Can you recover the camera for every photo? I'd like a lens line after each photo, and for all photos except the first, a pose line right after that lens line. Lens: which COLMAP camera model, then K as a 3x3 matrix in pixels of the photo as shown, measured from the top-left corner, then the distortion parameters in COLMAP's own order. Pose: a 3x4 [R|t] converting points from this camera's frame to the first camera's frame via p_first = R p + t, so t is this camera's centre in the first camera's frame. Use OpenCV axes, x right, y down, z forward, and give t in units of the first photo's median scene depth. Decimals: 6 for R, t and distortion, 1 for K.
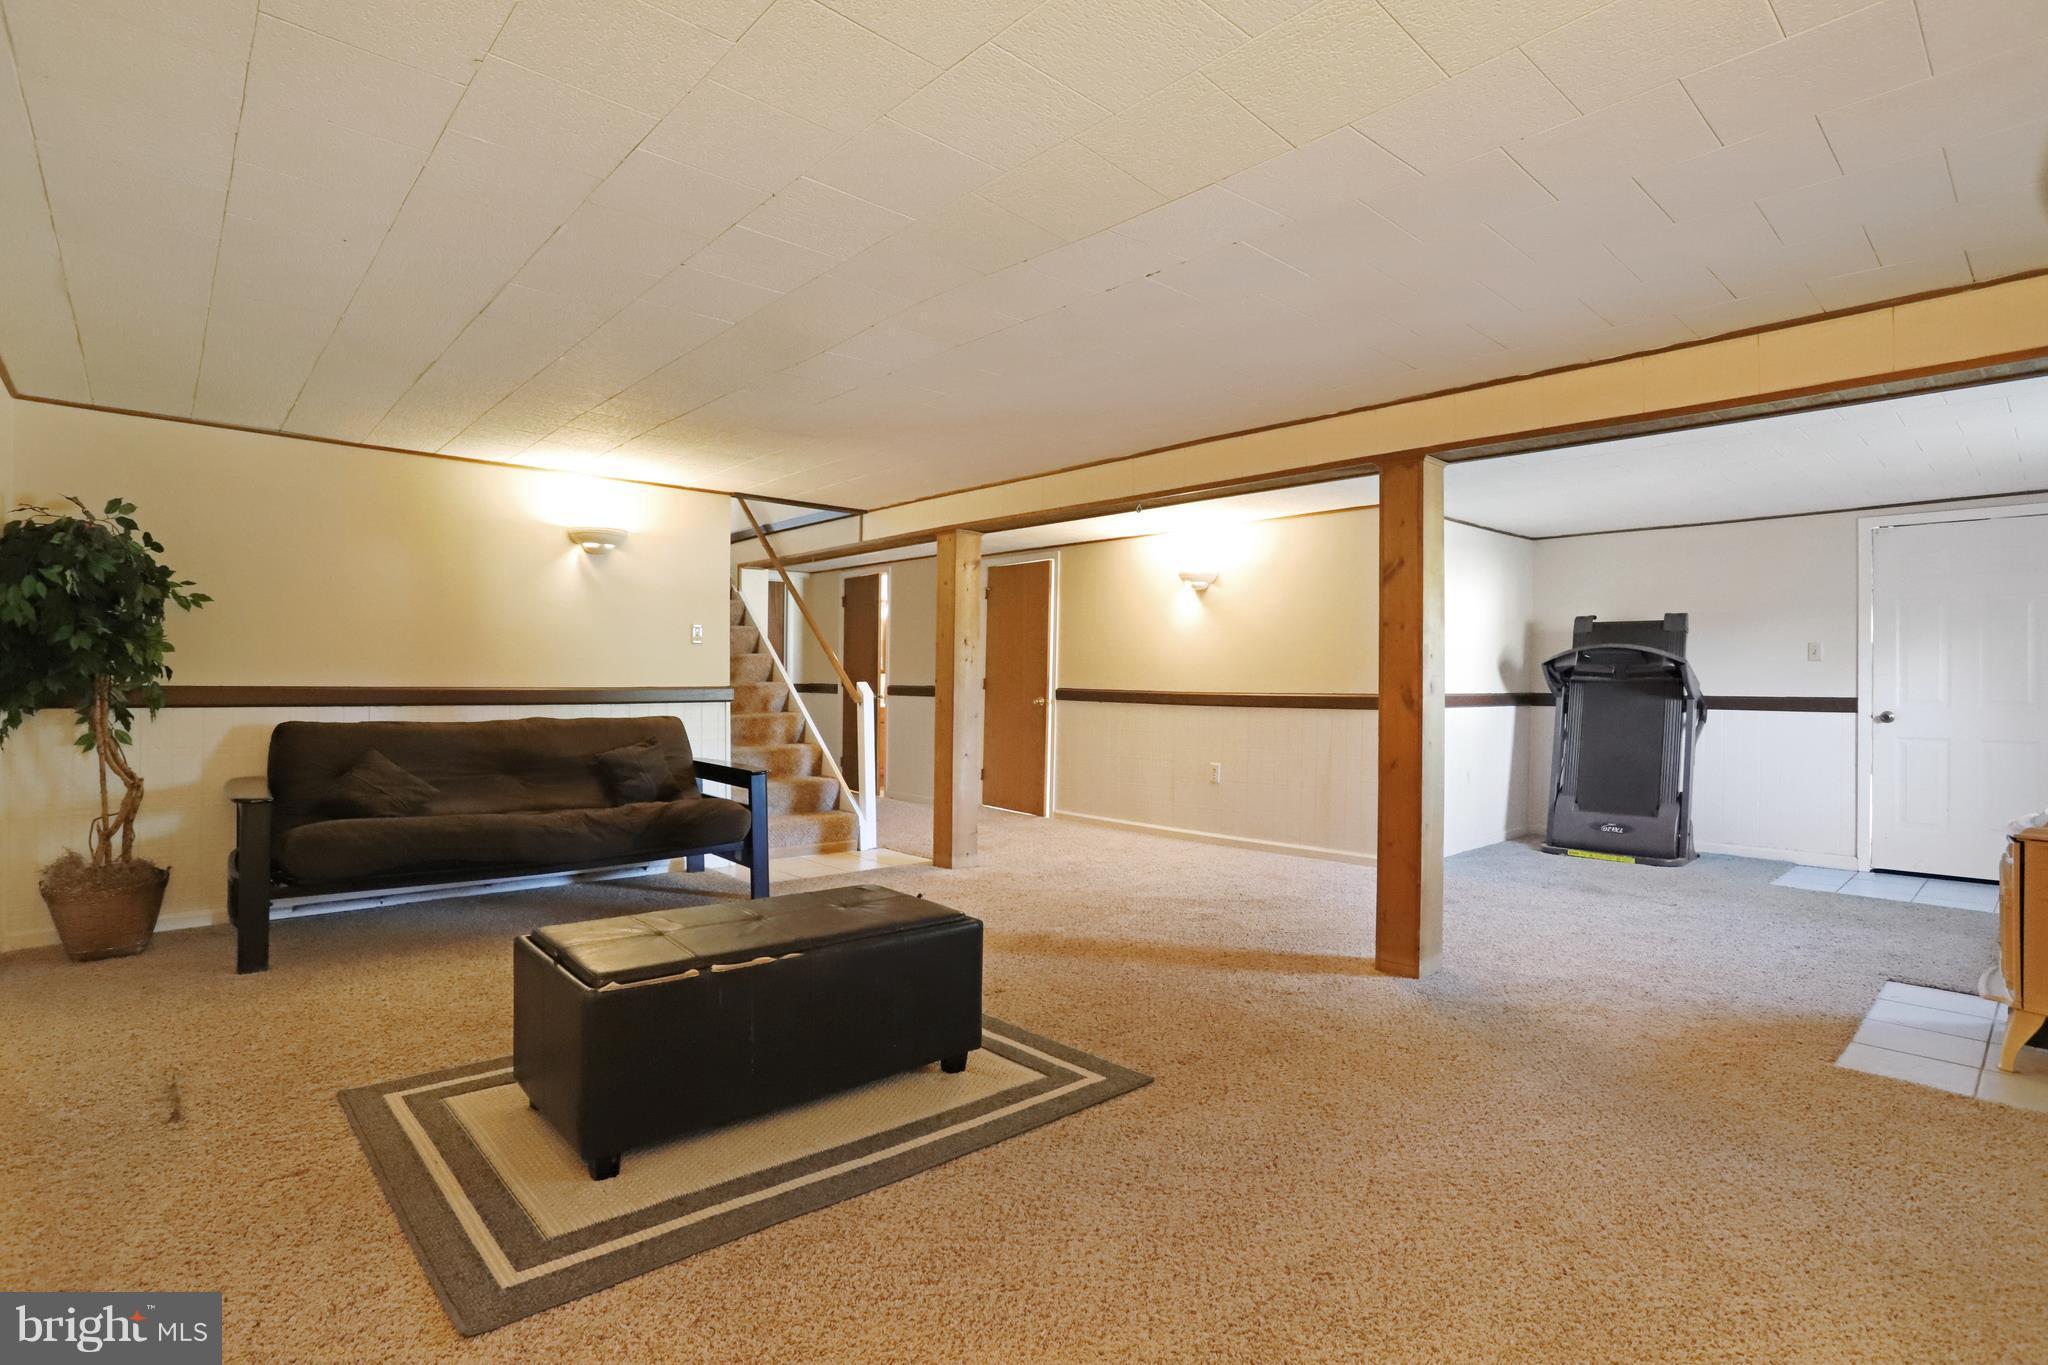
lens RADIAL K [[1035.9, 0, 1013.6], [0, 1035.9, 684.2], [0, 0, 1]] dist [-0.041473, 0.000516]
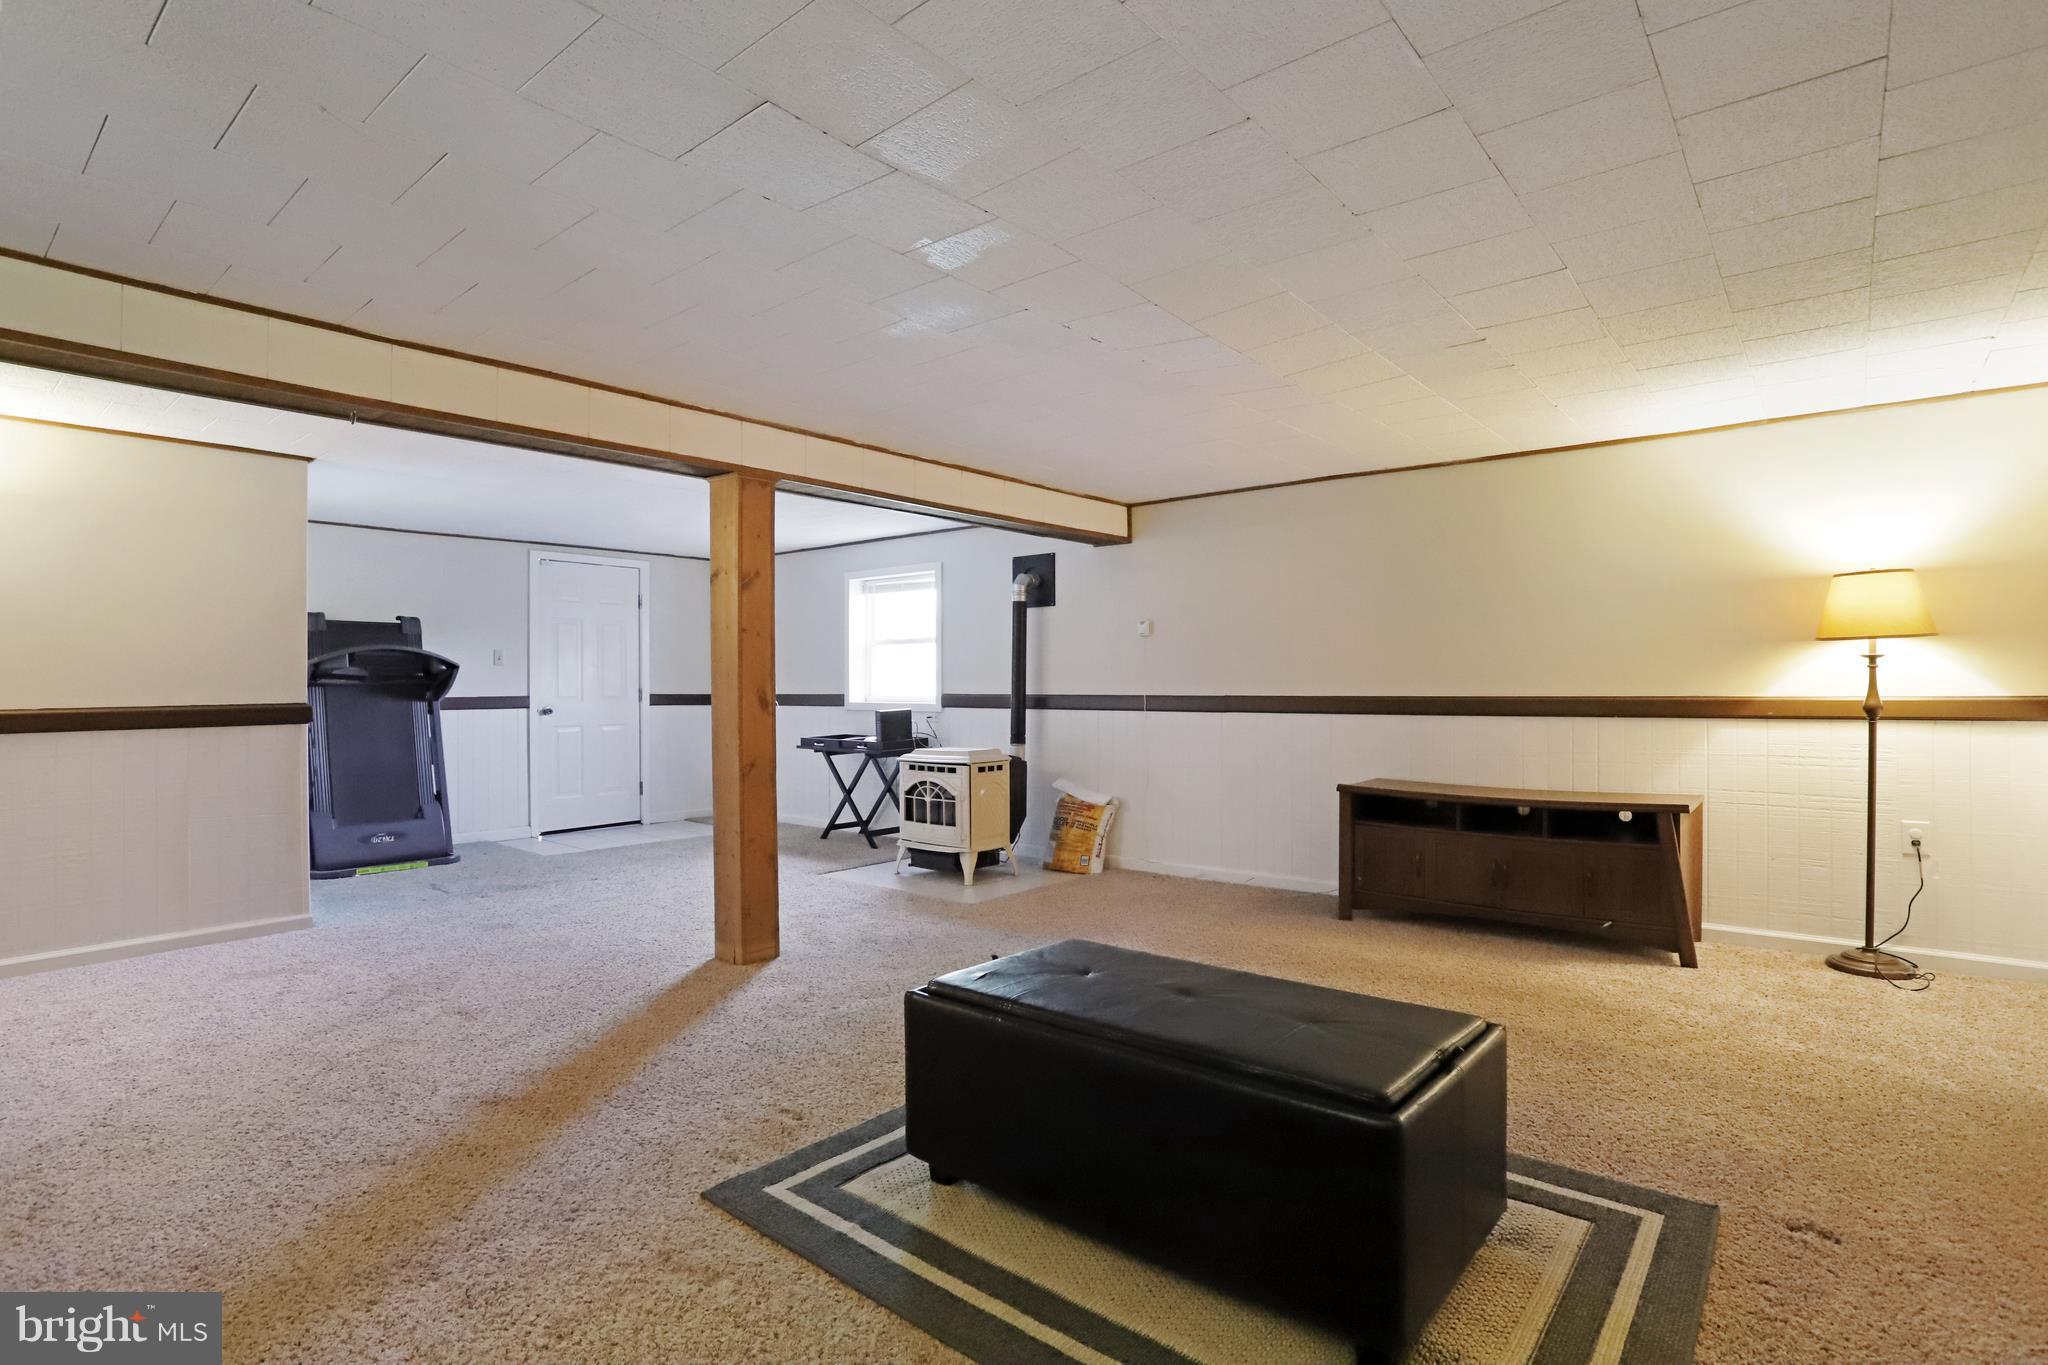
lens RADIAL K [[1035.9, 0, 1013.6], [0, 1035.9, 684.2], [0, 0, 1]] dist [-0.041473, 0.000516]
pose [[-0.180407, -0.005678, 0.983576, -0.485120], [0.005059, 0.999965, 0.006701, -0.006692], [-0.983579, 0.006185, -0.180372, 0.625643]]
